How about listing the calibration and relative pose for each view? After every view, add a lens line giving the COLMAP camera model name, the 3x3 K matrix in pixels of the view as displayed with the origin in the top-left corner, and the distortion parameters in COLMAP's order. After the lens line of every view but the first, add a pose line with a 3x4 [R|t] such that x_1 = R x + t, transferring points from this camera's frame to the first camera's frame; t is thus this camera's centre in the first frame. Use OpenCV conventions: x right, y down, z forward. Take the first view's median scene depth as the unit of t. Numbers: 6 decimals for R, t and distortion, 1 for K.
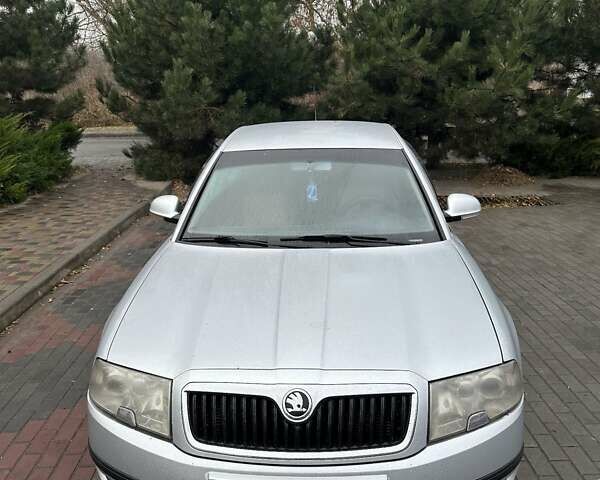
lens RADIAL K [[558.1, 0, 300.0], [0, 558.1, 240.0], [0, 0, 1]] dist [0.121015, -0.228762]
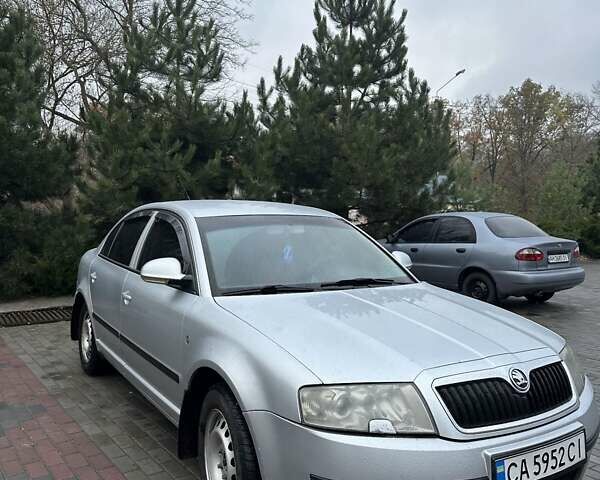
lens RADIAL K [[556.2, 0, 297.3], [0, 556.2, 242.3], [0, 0, 1]] dist [0.131047, -0.232287]
pose [[0.821878, 0.003764, 0.569652, -0.376227], [0.120295, 0.976282, -0.180009, 0.058186], [-0.556818, 0.216472, 0.801931, 0.079908]]
